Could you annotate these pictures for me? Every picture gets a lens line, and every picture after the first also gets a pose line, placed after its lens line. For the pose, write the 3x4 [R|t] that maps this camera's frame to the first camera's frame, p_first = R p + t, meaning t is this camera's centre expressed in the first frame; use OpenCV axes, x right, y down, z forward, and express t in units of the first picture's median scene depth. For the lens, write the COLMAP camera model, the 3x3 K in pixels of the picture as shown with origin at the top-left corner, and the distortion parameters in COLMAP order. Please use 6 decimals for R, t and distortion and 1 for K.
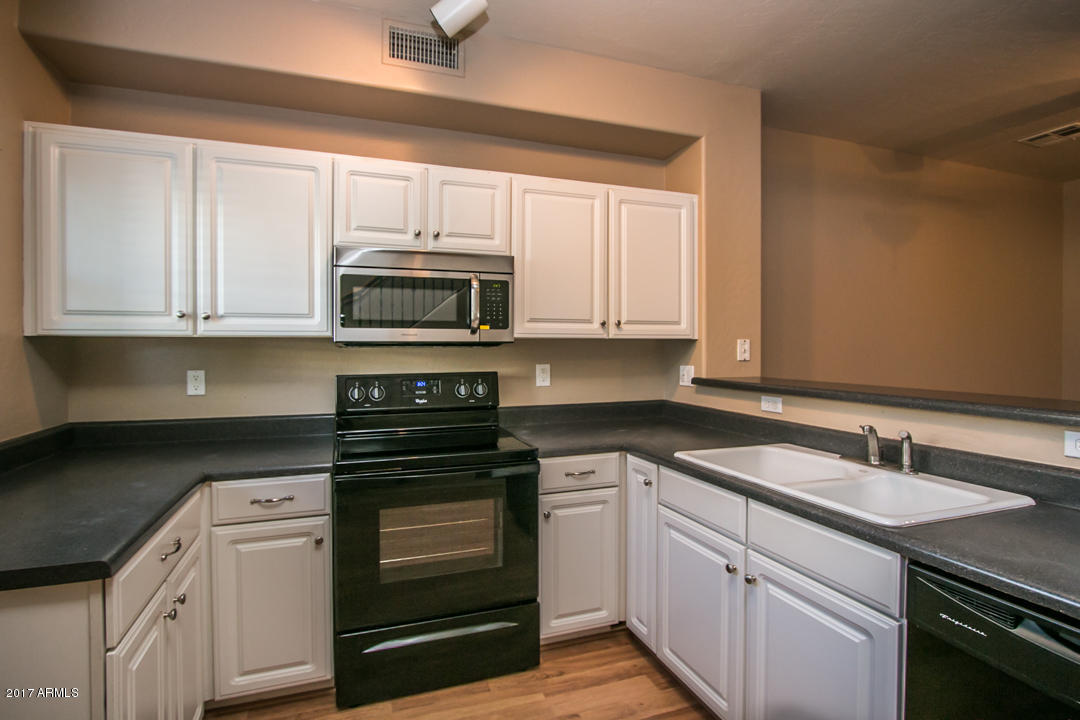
lens RADIAL K [[504.4, 0, 513.7], [0, 504.4, 353.7], [0, 0, 1]] dist [-0.018820, 0.002406]
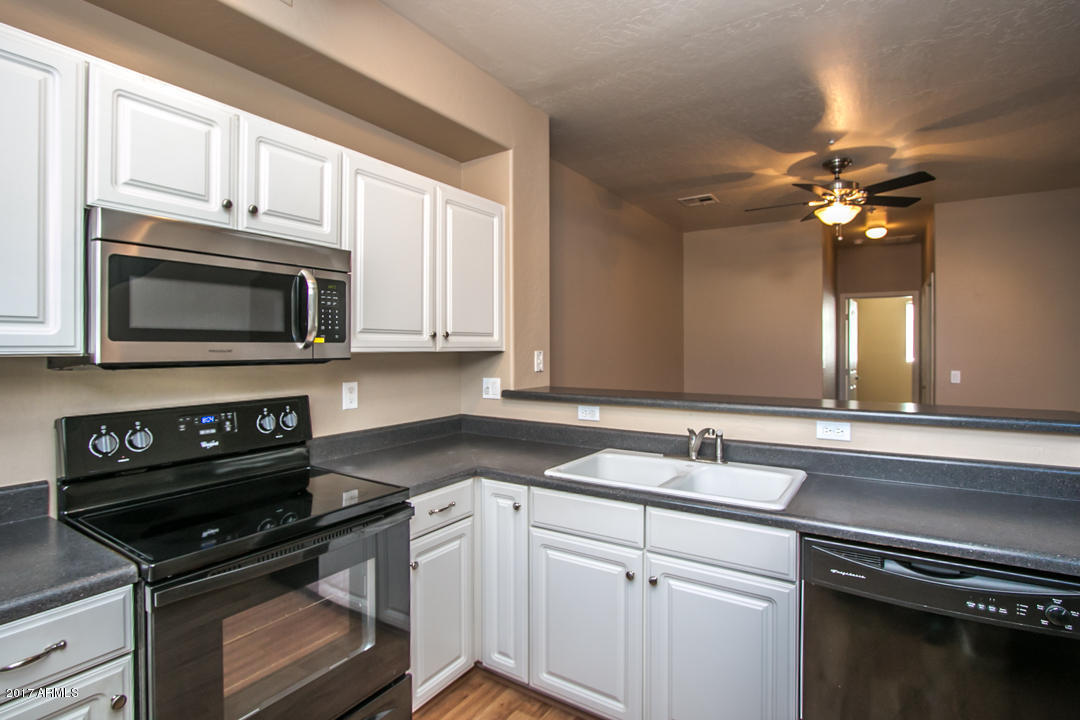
lens RADIAL K [[539.4, 0, 521.9], [0, 539.4, 349.7], [0, 0, 1]] dist [-0.017380, 0.001213]
pose [[0.796788, -0.002752, 0.604253, -0.321927], [0.008909, 0.999934, -0.007195, -0.030449], [-0.604193, 0.011116, 0.796760, 0.169674]]
